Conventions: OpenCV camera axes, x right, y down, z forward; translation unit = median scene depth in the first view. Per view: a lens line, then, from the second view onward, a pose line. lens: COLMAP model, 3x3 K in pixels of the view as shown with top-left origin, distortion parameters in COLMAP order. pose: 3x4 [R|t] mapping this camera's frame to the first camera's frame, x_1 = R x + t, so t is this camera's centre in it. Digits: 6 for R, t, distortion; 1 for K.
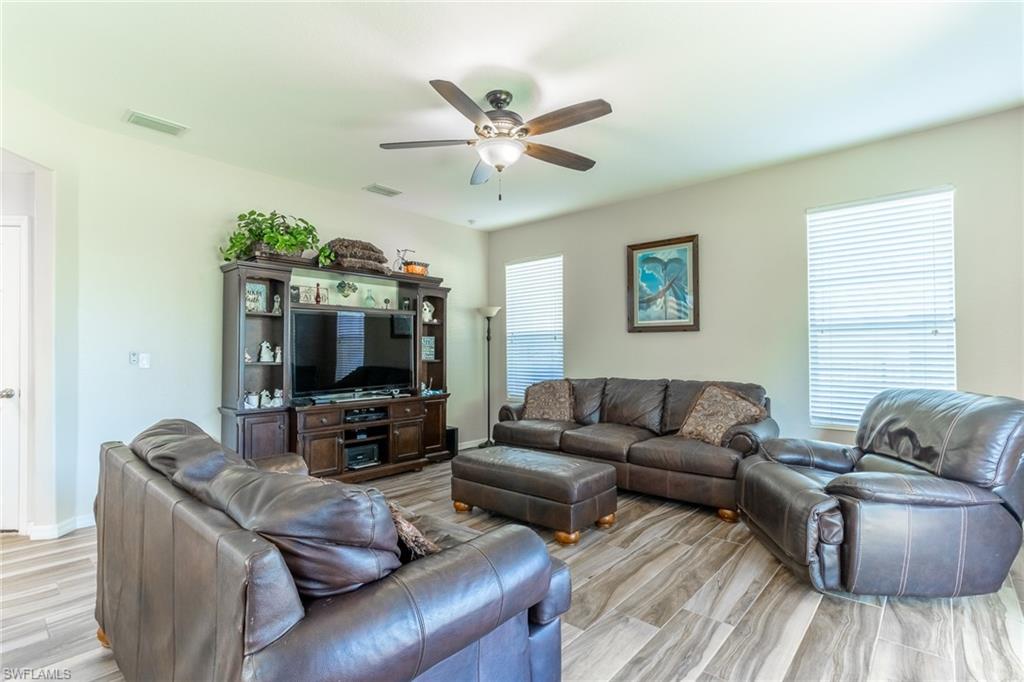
lens RADIAL K [[483.9, 0, 511.9], [0, 483.9, 348.5], [0, 0, 1]] dist [-0.000301, 0.000268]
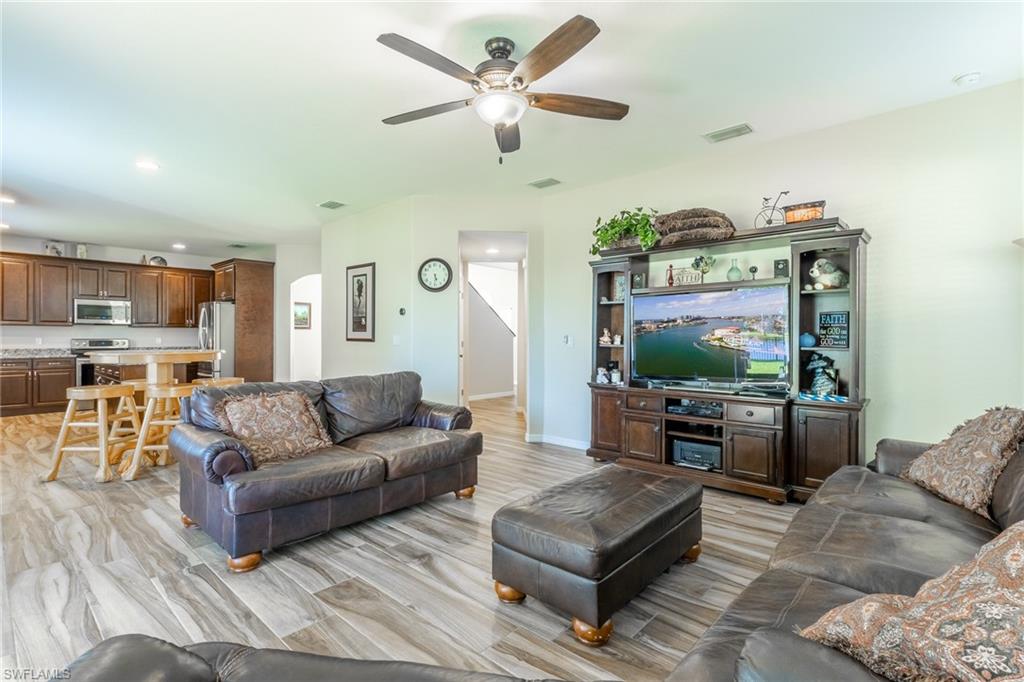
lens RADIAL K [[486.6, 0, 510.7], [0, 486.6, 336.6], [0, 0, 1]] dist [0.004389, 0.000189]
pose [[-0.020773, 0.003647, -0.999778, 0.569332], [0.011583, 0.999927, 0.003407, 0.001905], [0.999717, -0.011510, -0.020814, 0.679451]]
